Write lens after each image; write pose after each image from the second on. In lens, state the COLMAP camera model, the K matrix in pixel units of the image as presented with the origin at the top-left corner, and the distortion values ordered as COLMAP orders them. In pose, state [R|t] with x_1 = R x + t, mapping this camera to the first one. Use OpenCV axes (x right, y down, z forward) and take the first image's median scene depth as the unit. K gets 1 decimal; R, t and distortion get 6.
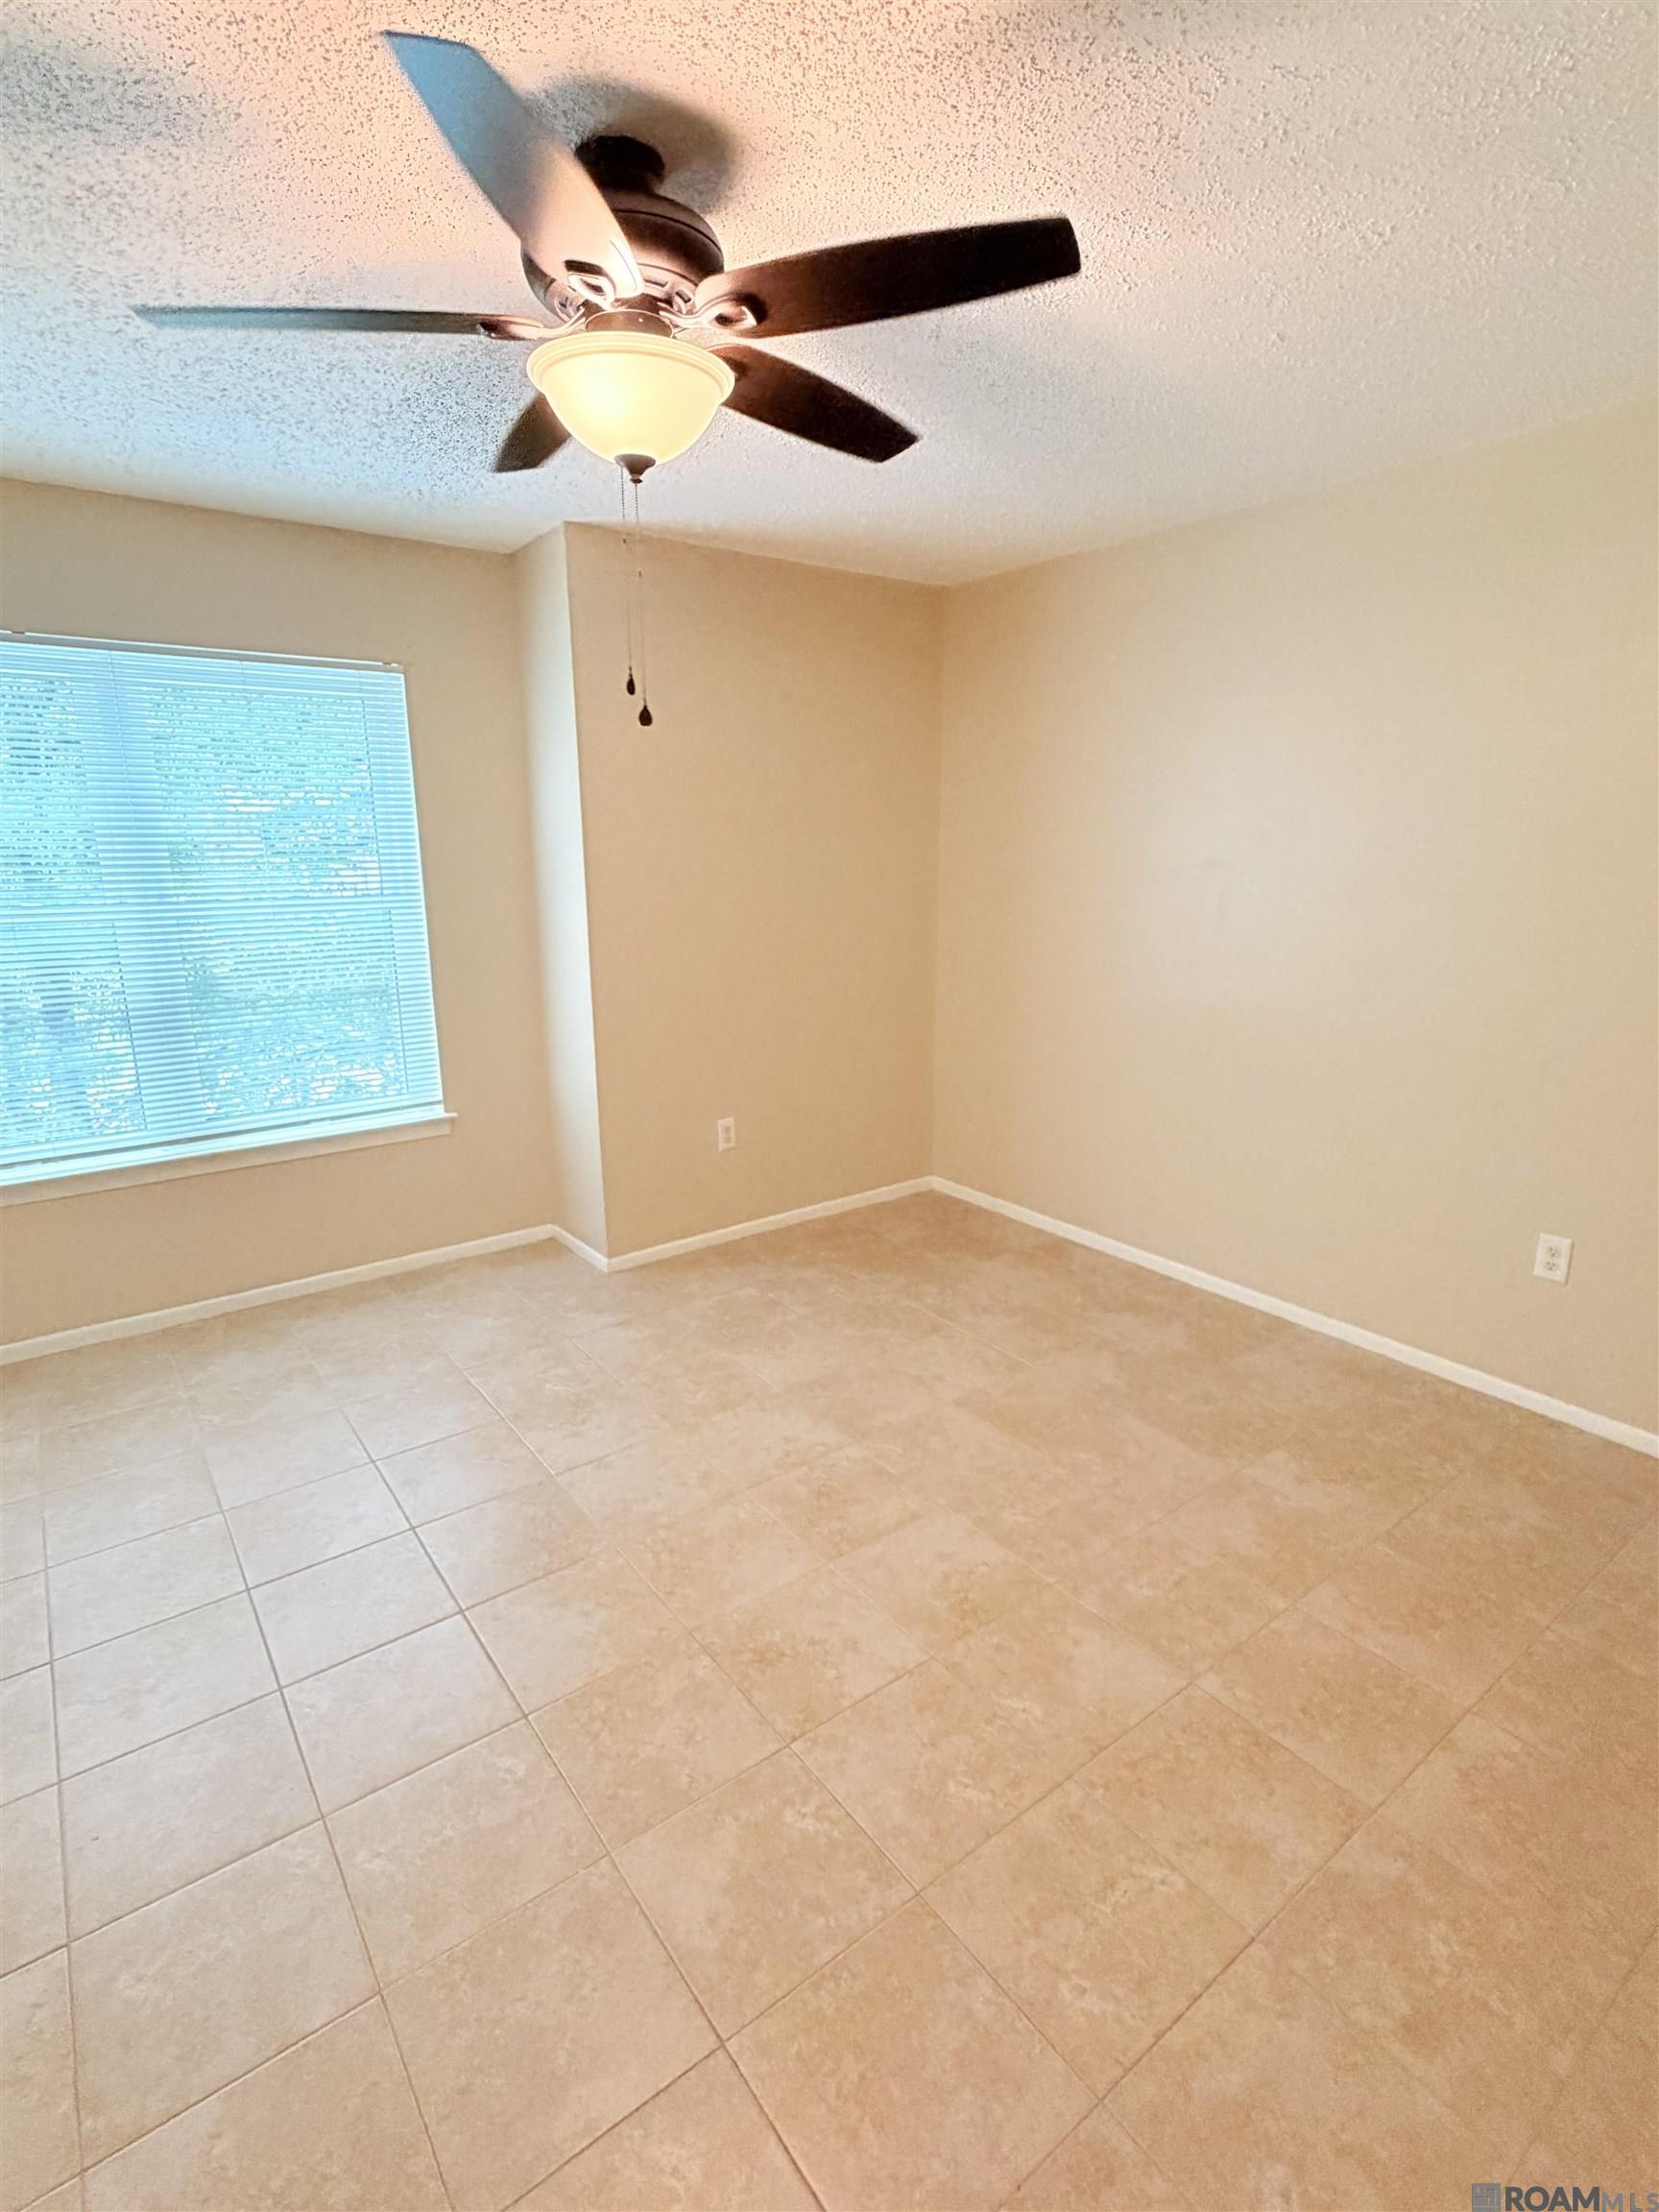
lens RADIAL K [[1062.8, 0, 827.3], [0, 1062.8, 1111.0], [0, 0, 1]] dist [-0.003777, 0.001323]
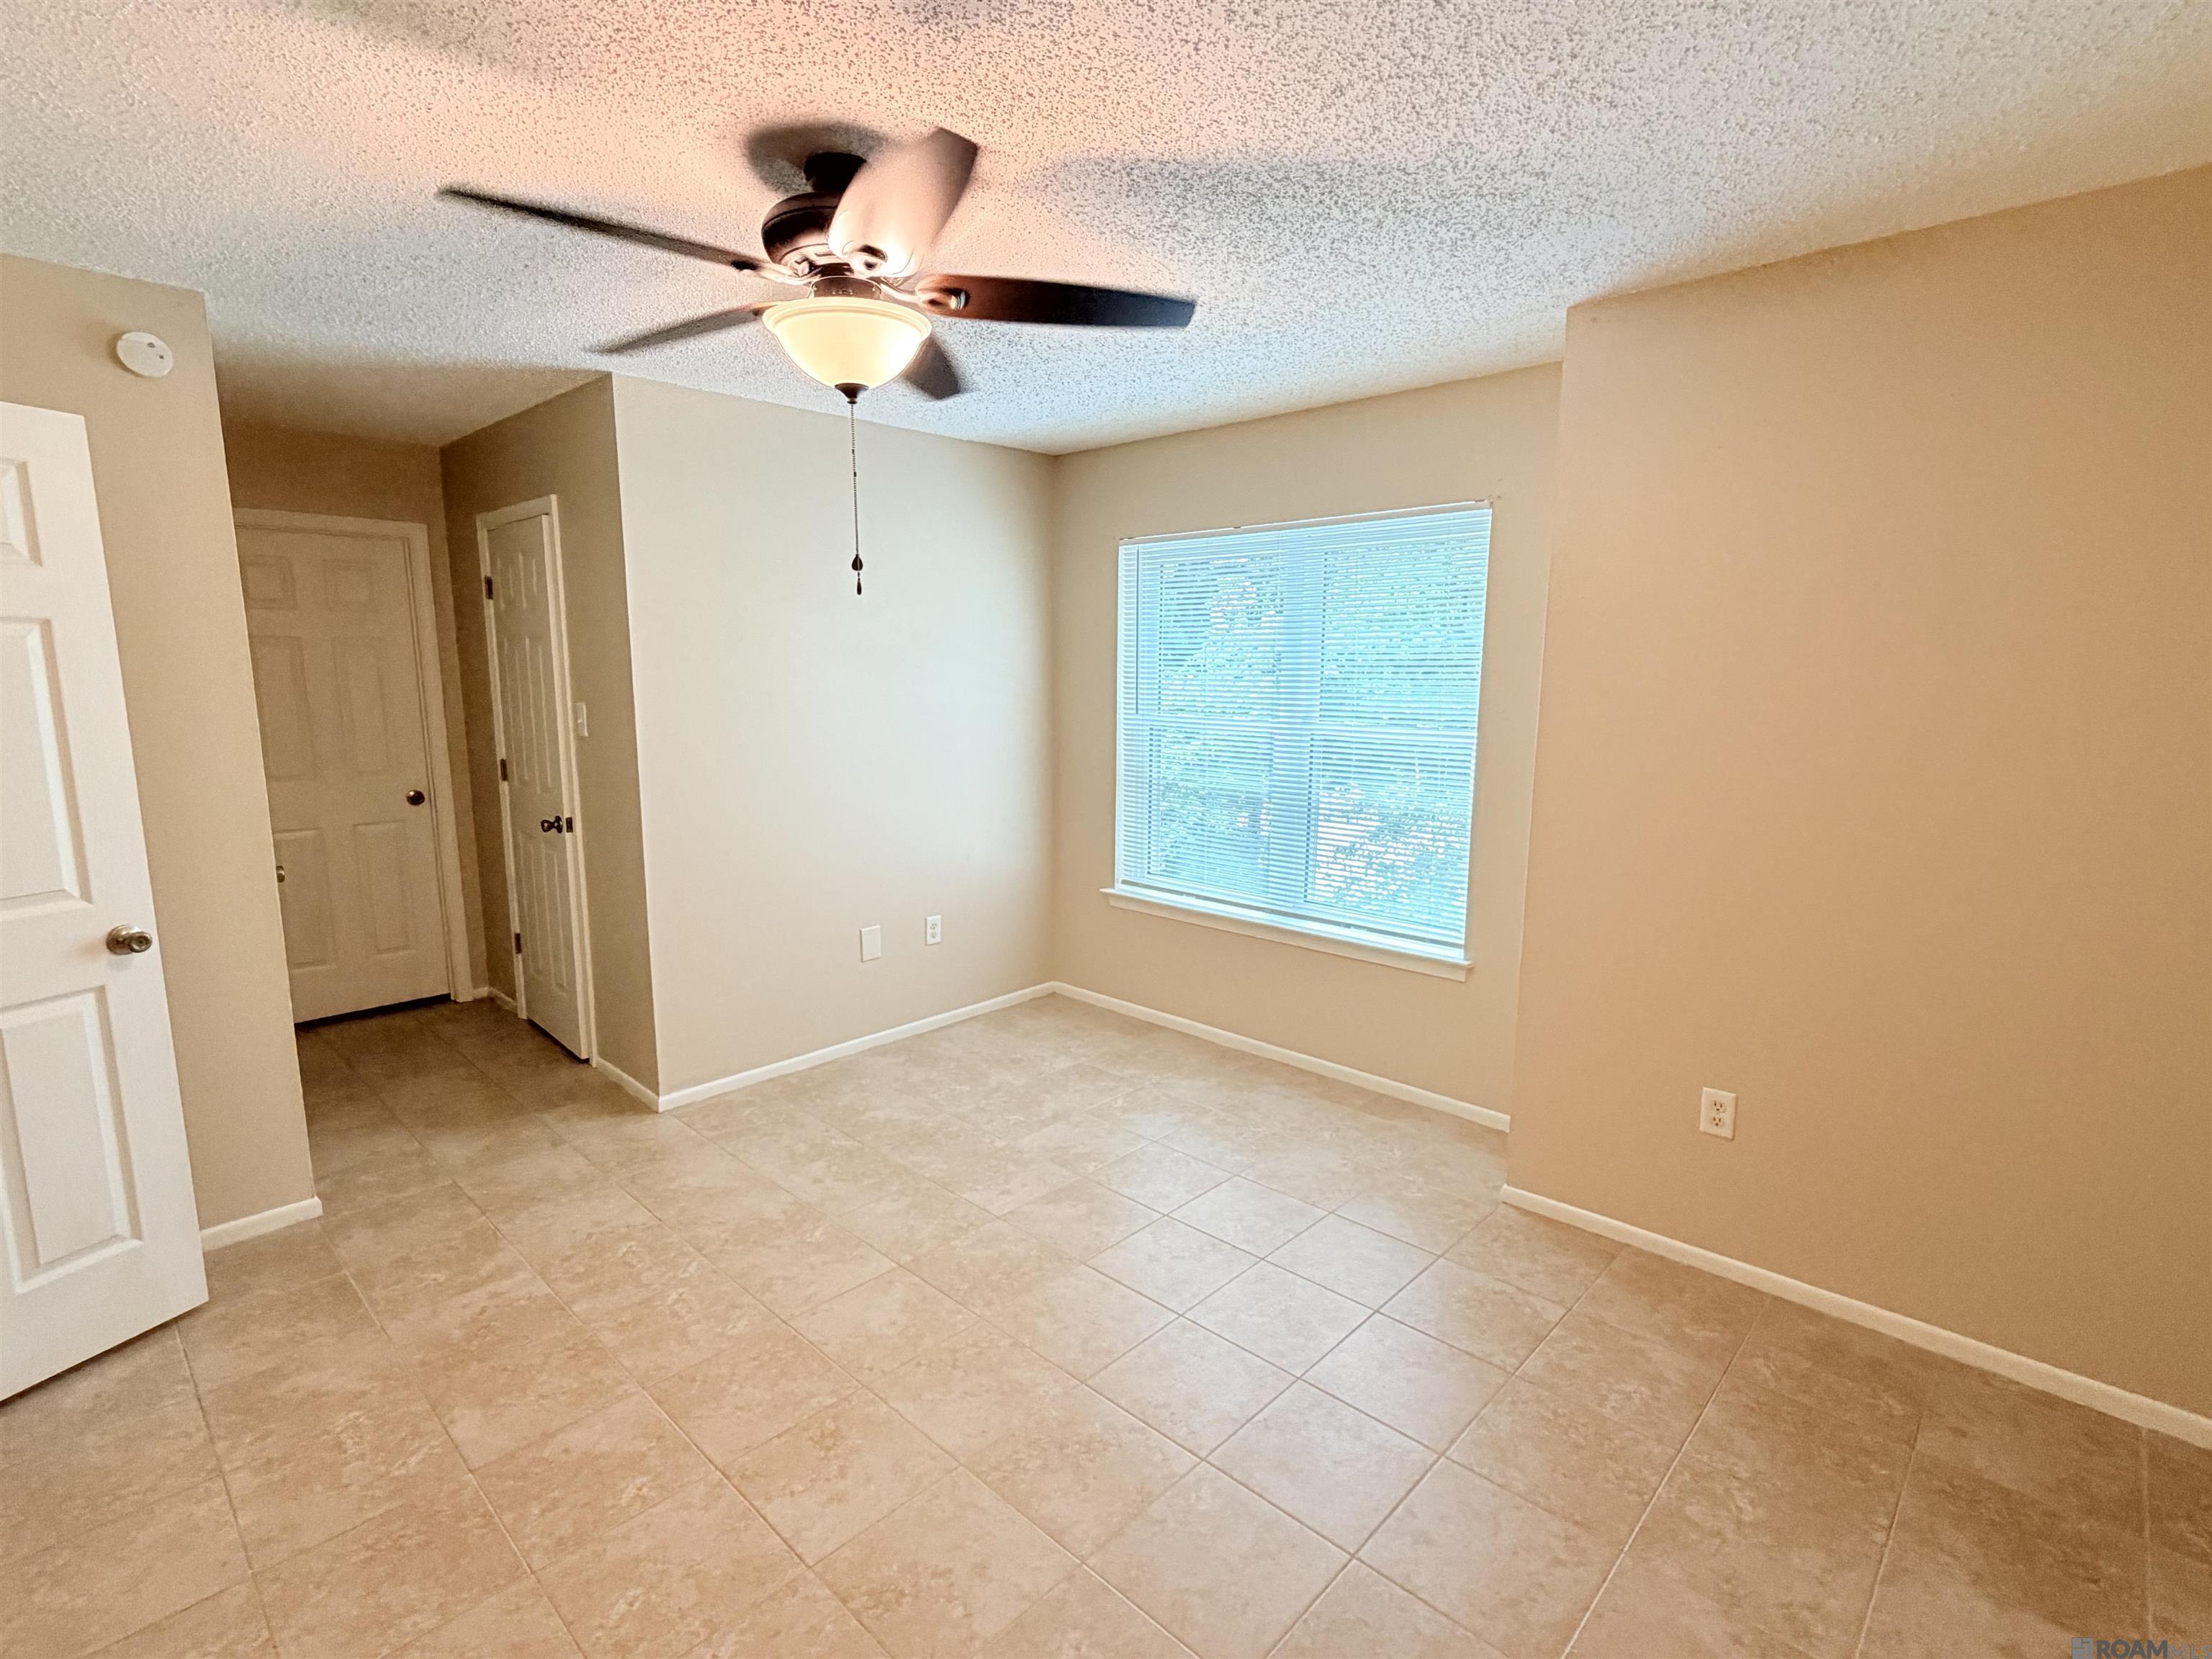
lens RADIAL K [[1062.8, 0, 1106.0], [0, 1062.8, 834.6], [0, 0, 1]] dist [-0.003777, 0.001323]
pose [[0.166847, 0.163385, -0.972352, 0.571511], [-0.245060, 0.962101, 0.119612, -0.163666], [0.955043, 0.218327, 0.200563, 0.568123]]
